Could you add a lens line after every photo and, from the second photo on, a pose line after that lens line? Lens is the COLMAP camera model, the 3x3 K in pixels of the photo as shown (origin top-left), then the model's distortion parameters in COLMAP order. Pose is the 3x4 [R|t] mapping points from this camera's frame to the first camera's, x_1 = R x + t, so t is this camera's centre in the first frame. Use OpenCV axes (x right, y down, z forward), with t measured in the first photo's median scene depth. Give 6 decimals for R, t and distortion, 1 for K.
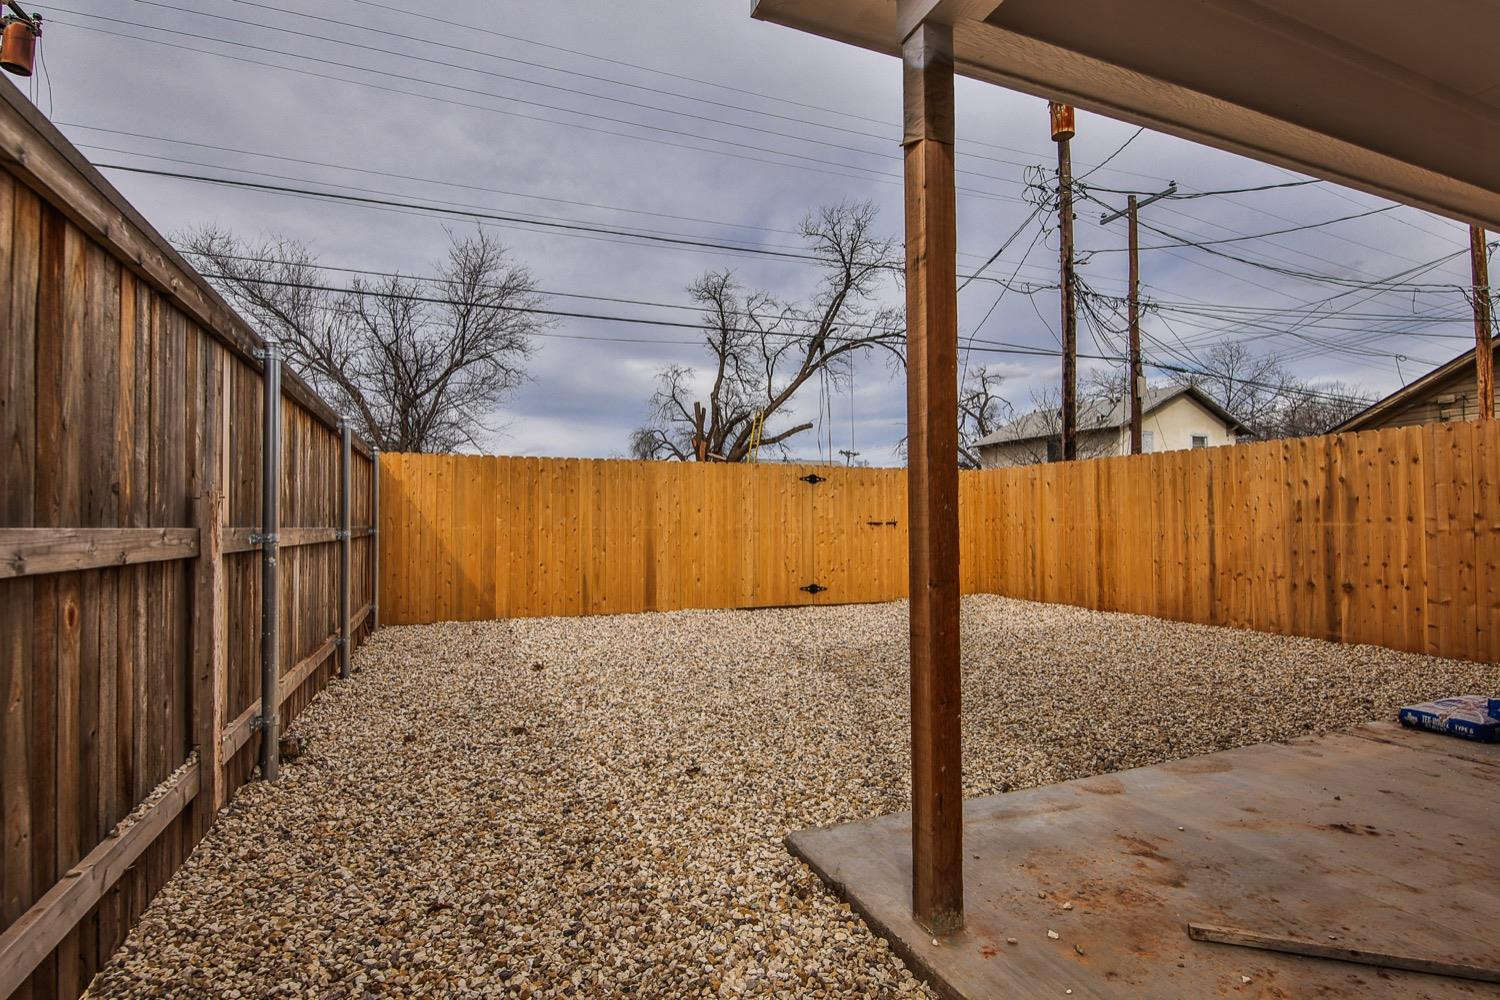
lens RADIAL K [[704.9, 0, 747.9], [0, 704.9, 505.6], [0, 0, 1]] dist [-0.010498, -0.004875]
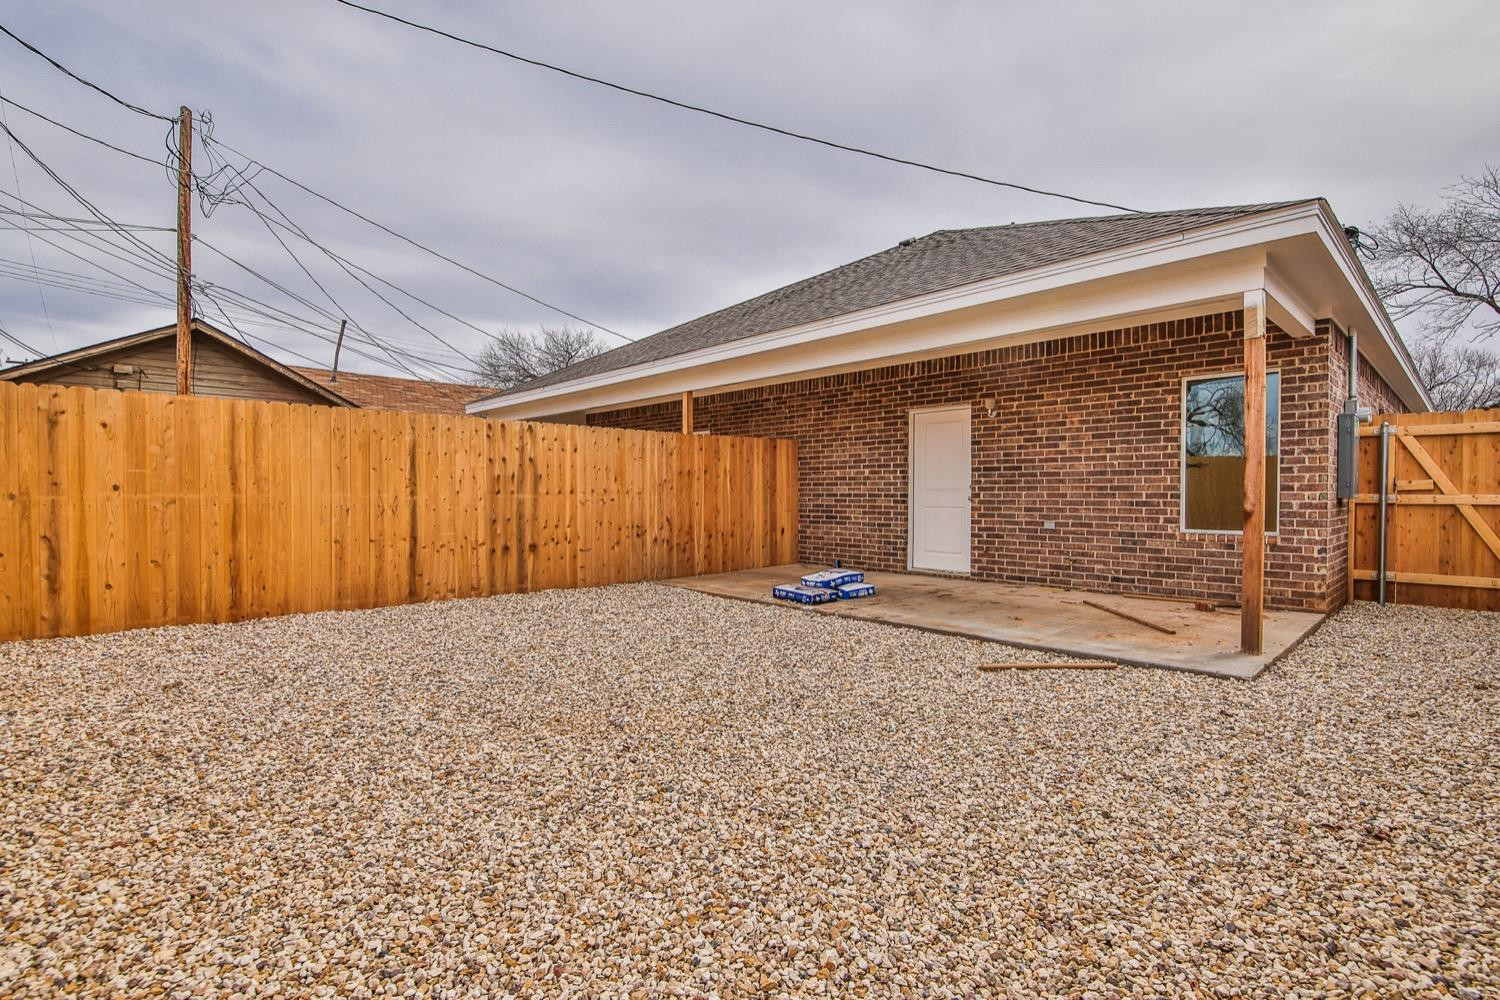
lens RADIAL K [[704.9, 0, 751.0], [0, 704.9, 504.4], [0, 0, 1]] dist [-0.010498, -0.004875]
pose [[-0.358467, -0.007203, 0.933514, -0.403310], [-0.022874, 0.999738, -0.001069, 0.030759], [-0.933262, -0.021737, -0.358538, 0.979909]]
